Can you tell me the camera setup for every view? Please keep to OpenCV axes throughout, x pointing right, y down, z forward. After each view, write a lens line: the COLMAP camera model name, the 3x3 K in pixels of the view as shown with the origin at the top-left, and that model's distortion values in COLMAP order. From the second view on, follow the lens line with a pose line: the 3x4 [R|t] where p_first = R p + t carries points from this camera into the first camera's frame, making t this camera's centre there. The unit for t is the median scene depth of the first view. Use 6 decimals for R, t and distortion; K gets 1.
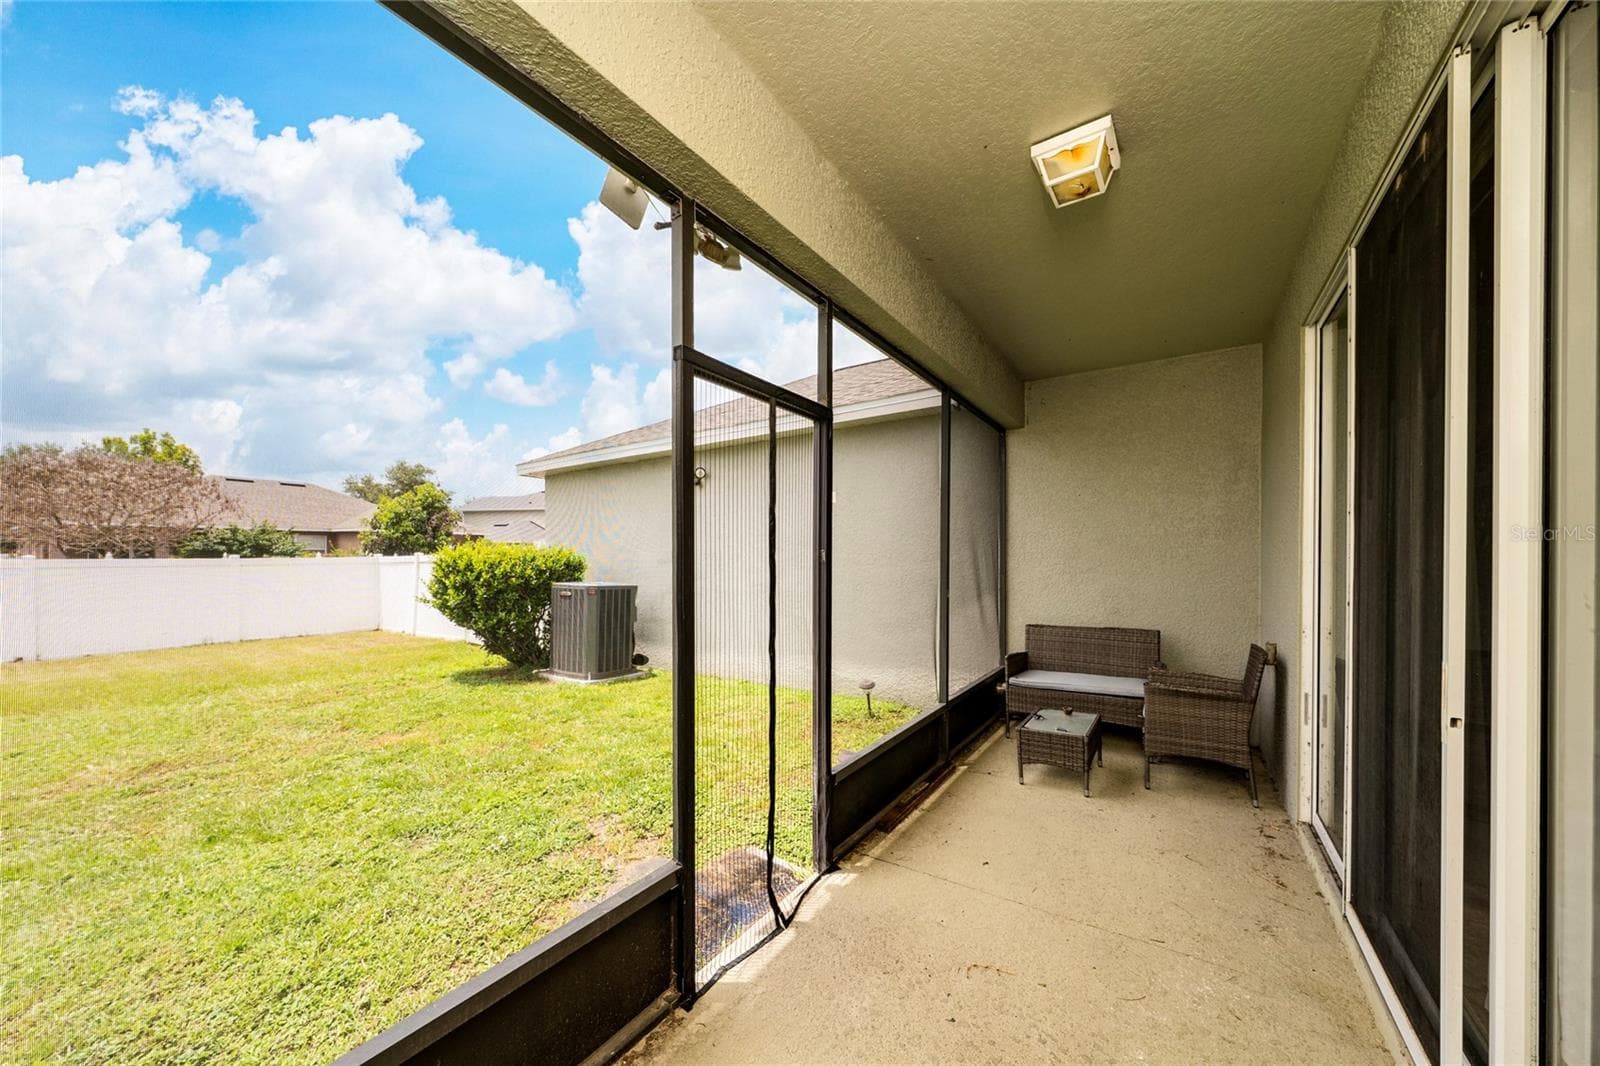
lens RADIAL K [[549.9, 0, 792.5], [0, 549.9, 561.0], [0, 0, 1]] dist [0.002574, 0.000007]
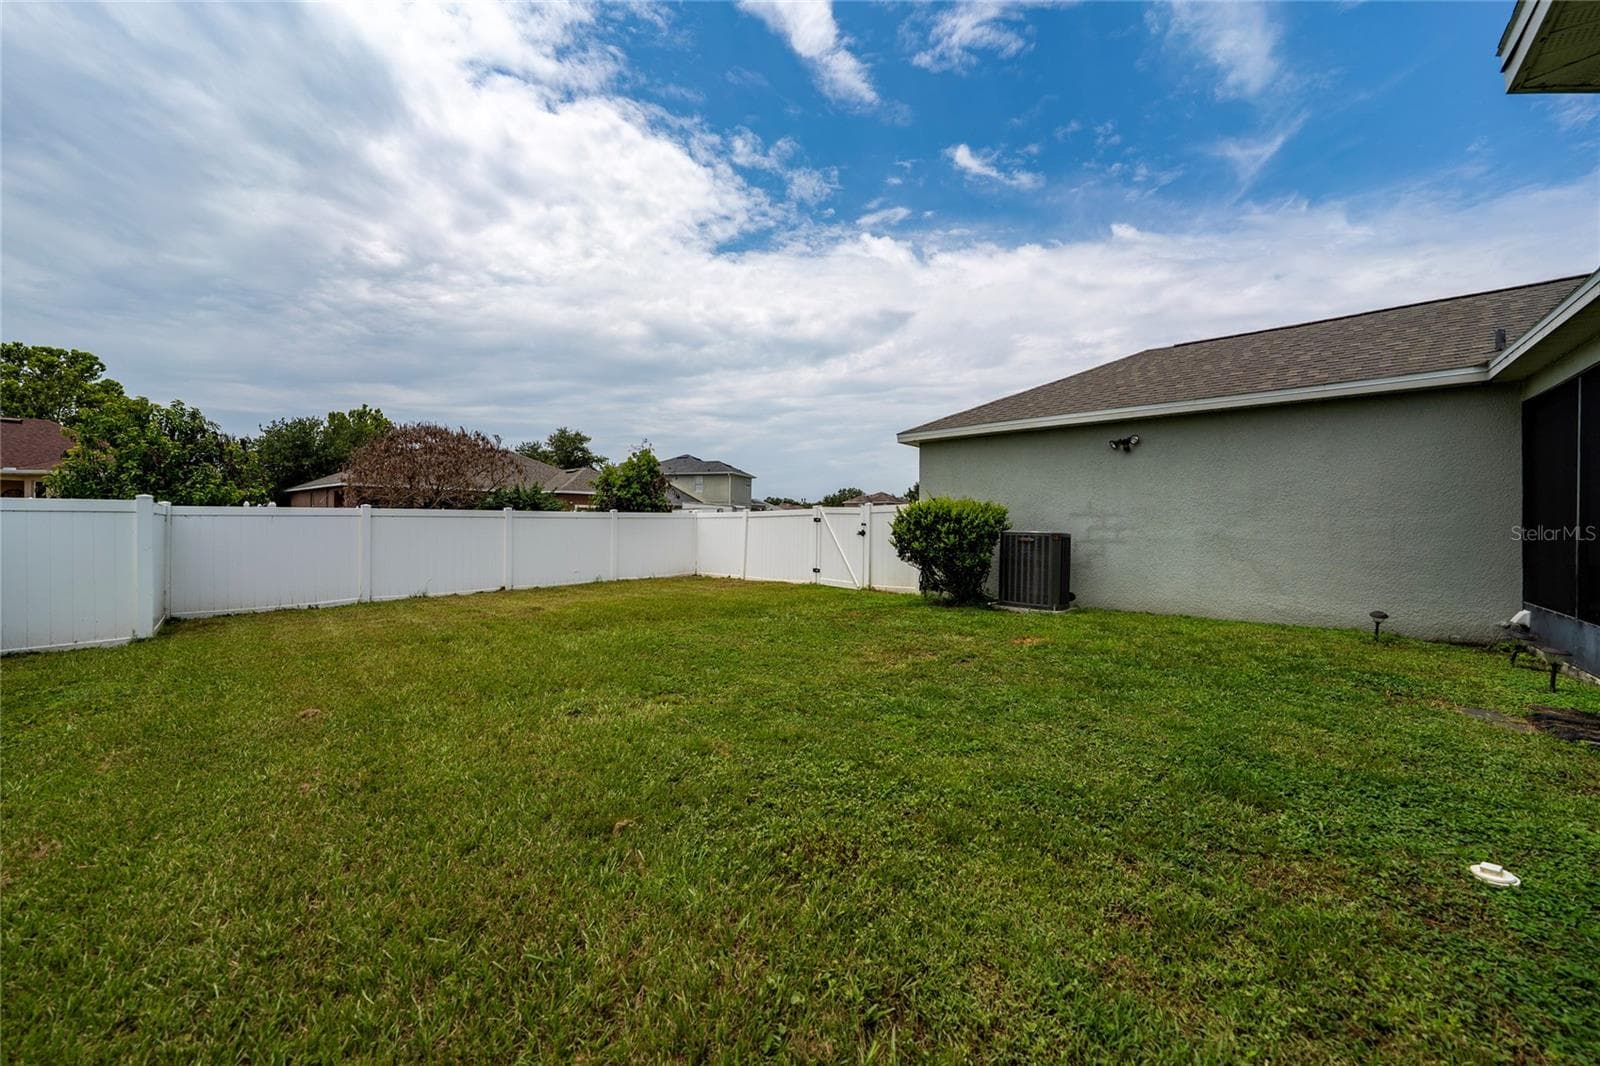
lens RADIAL K [[549.9, 0, 802.1], [0, 549.9, 526.8], [0, 0, 1]] dist [0.002574, 0.000007]
pose [[0.993774, 0.011311, -0.110837, -0.759658], [-0.011258, 0.999936, 0.001109, 0.034621], [0.110843, 0.000146, 0.993838, -0.263673]]
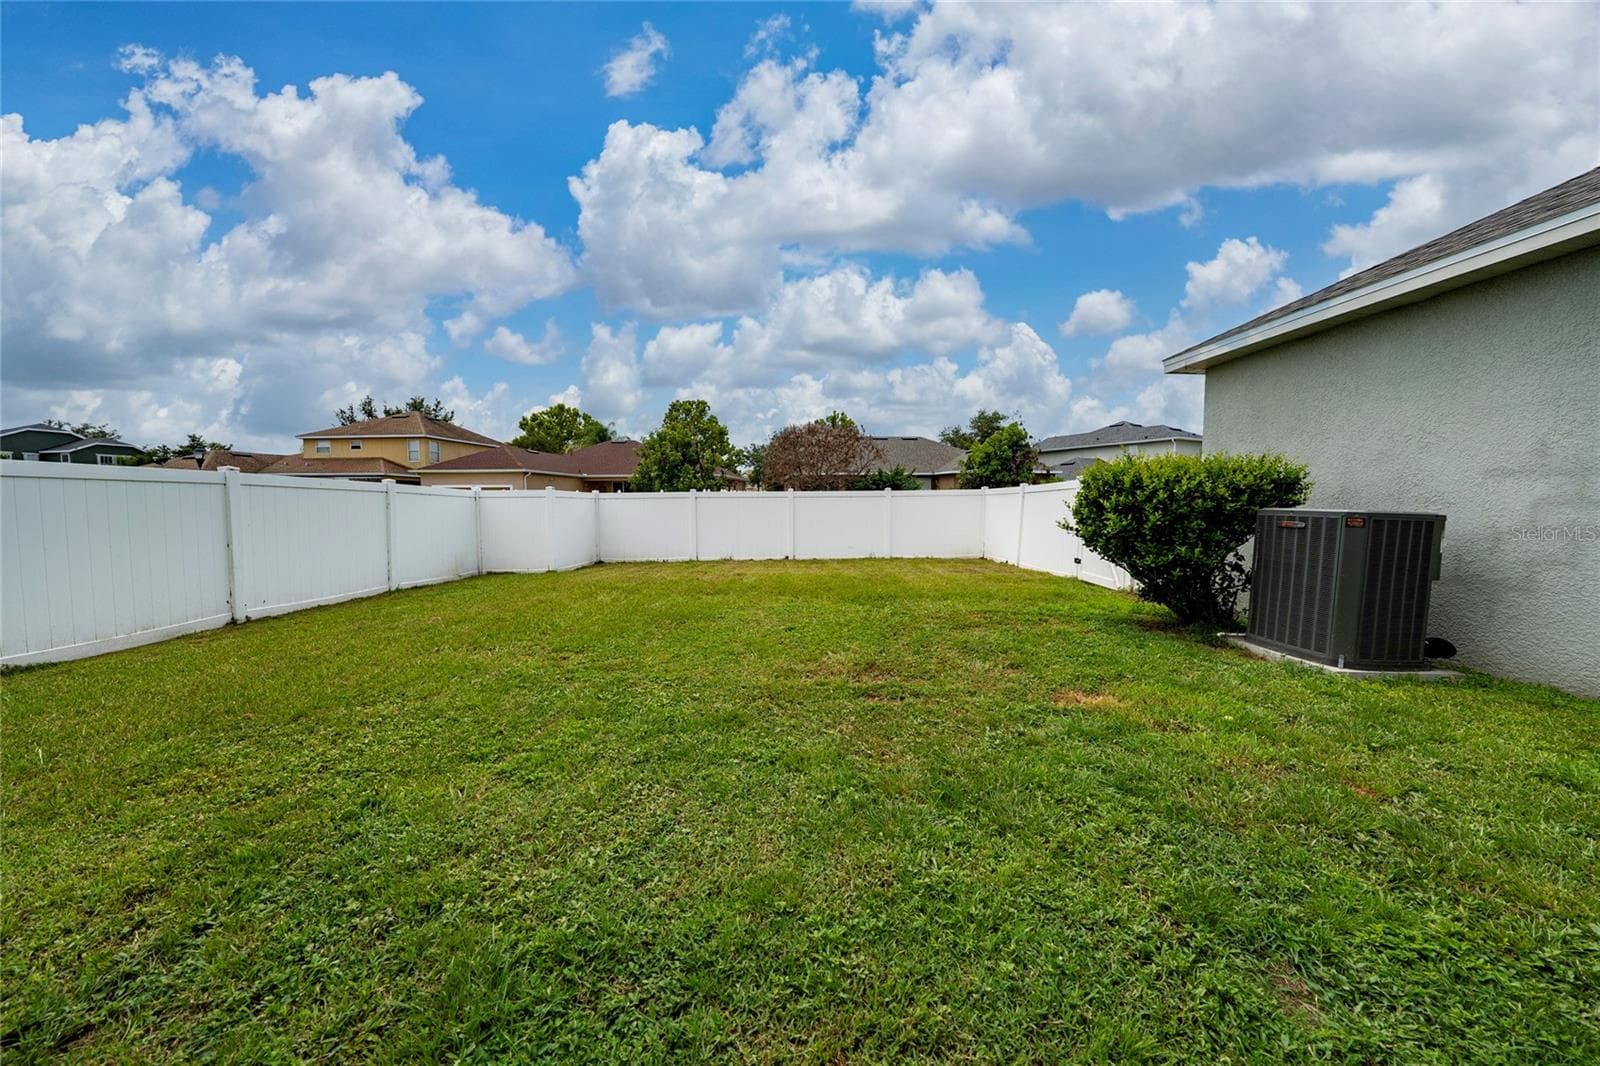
lens RADIAL K [[549.9, 0, 809.5], [0, 549.9, 539.8], [0, 0, 1]] dist [0.002574, 0.000007]
pose [[0.619479, 0.056728, -0.782961, -0.251057], [-0.005048, 0.997653, 0.068289, 0.035760], [0.784997, -0.038351, 0.618311, 0.162162]]
